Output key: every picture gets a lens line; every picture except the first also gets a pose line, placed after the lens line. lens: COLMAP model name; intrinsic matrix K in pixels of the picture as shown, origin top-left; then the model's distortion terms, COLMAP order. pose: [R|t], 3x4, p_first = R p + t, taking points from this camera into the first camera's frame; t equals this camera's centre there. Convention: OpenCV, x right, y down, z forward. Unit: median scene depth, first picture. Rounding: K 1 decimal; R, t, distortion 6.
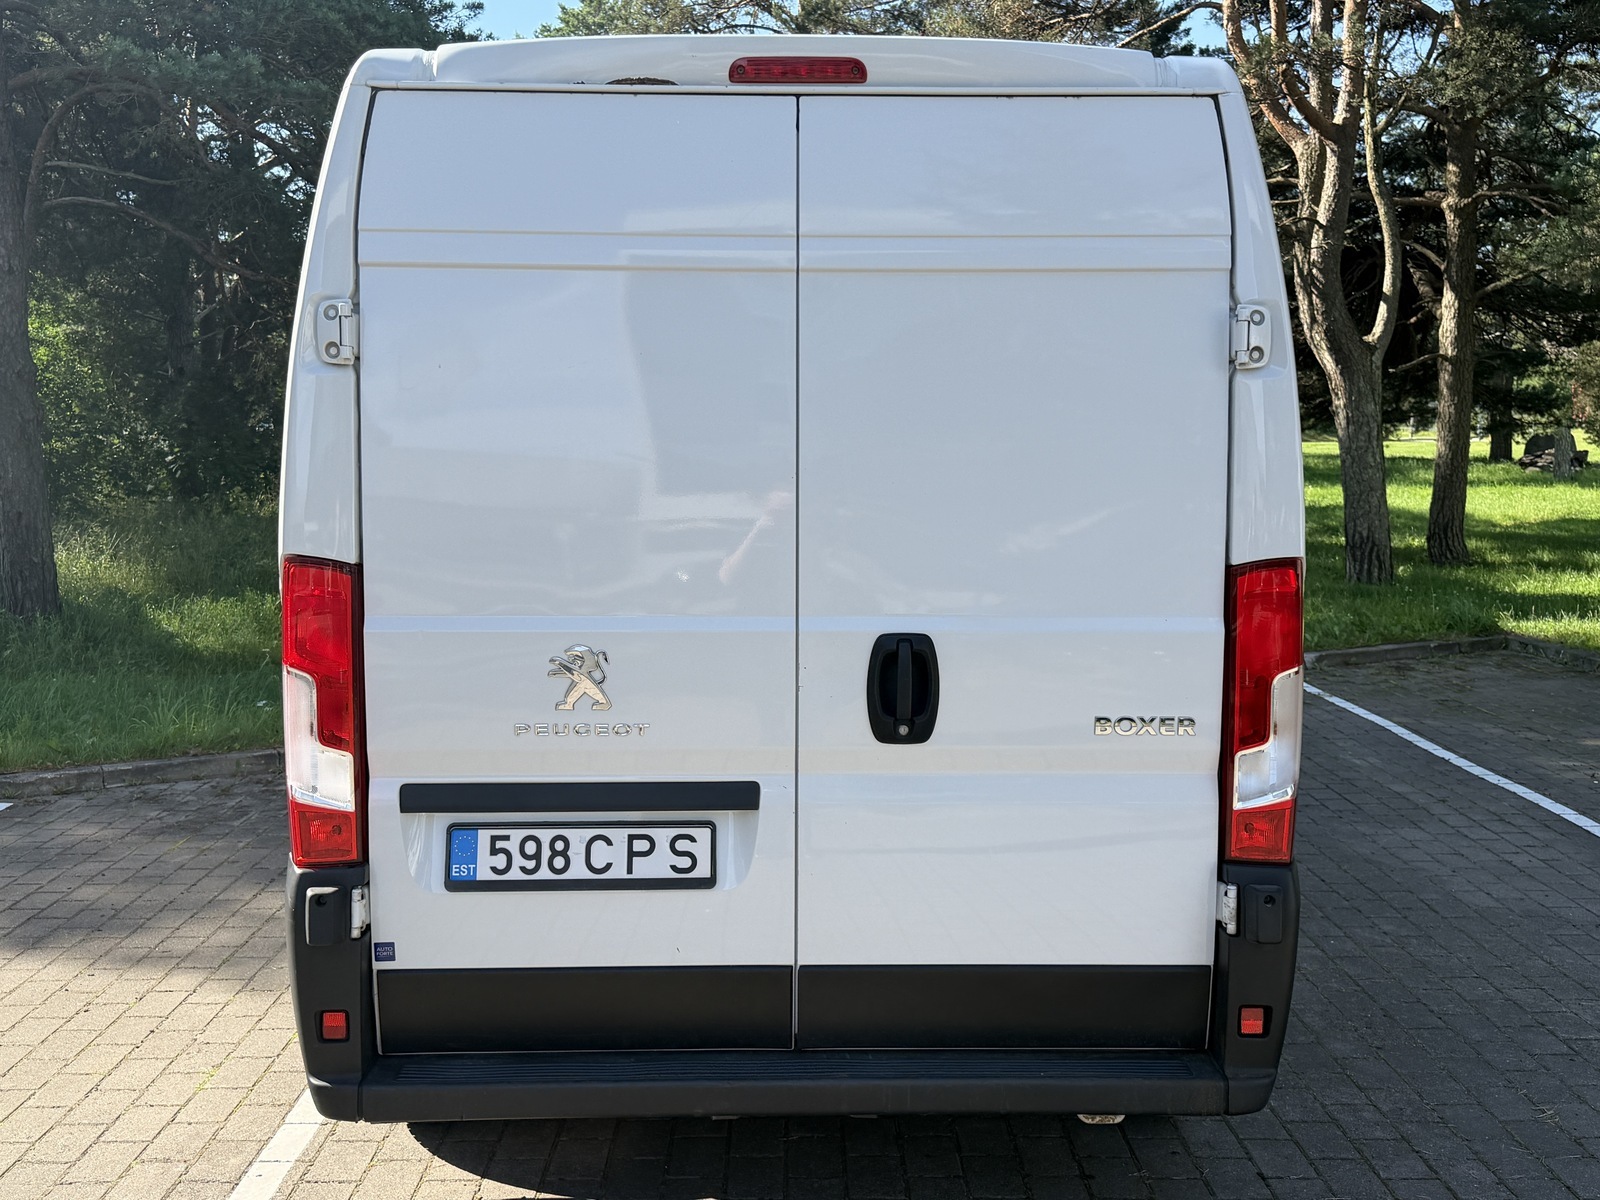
lens RADIAL K [[1614.2, 0, 809.6], [0, 1614.2, 607.7], [0, 0, 1]] dist [0.041286, 0.000000]
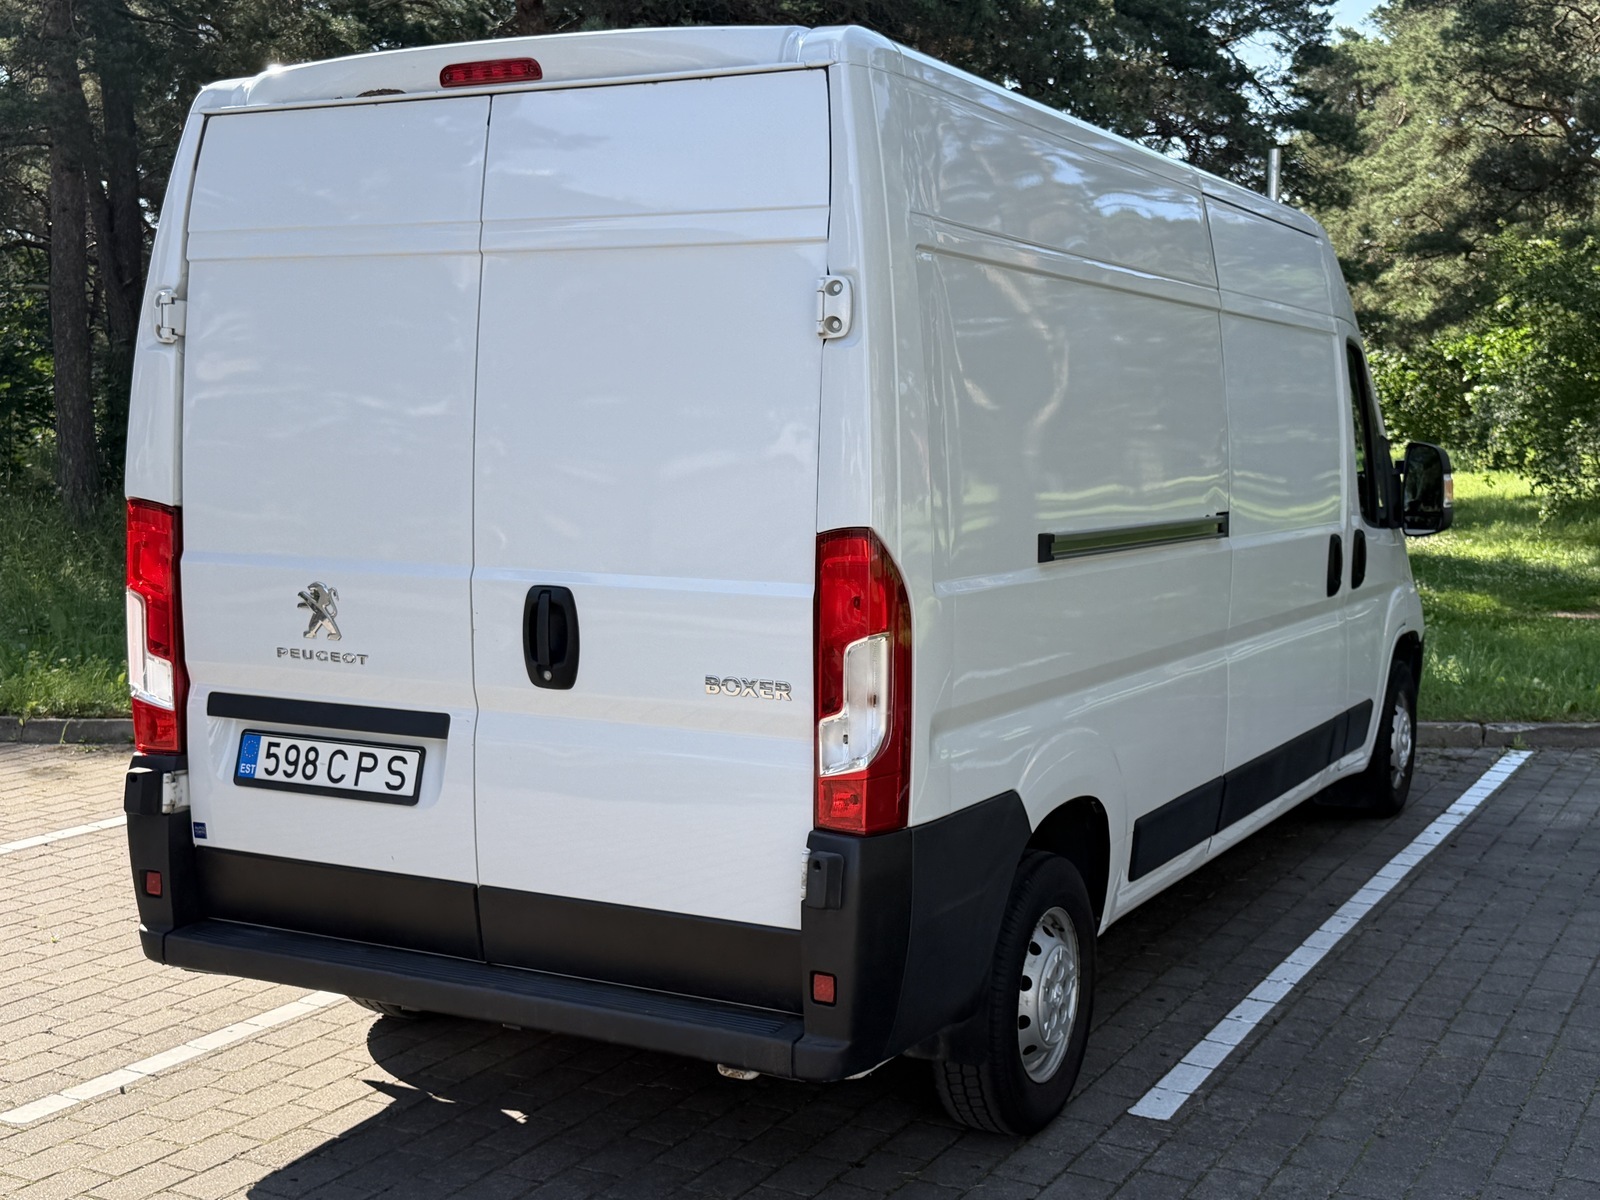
lens RADIAL K [[1977.7, 0, 798.8], [0, 1977.7, 591.2], [0, 0, 1]] dist [0.061167, 0.000000]
pose [[0.874123, 0.048936, -0.483234, 0.835107], [-0.056241, 0.998417, -0.000627, 0.011290], [0.482438, 0.027725, 0.875491, -0.077364]]
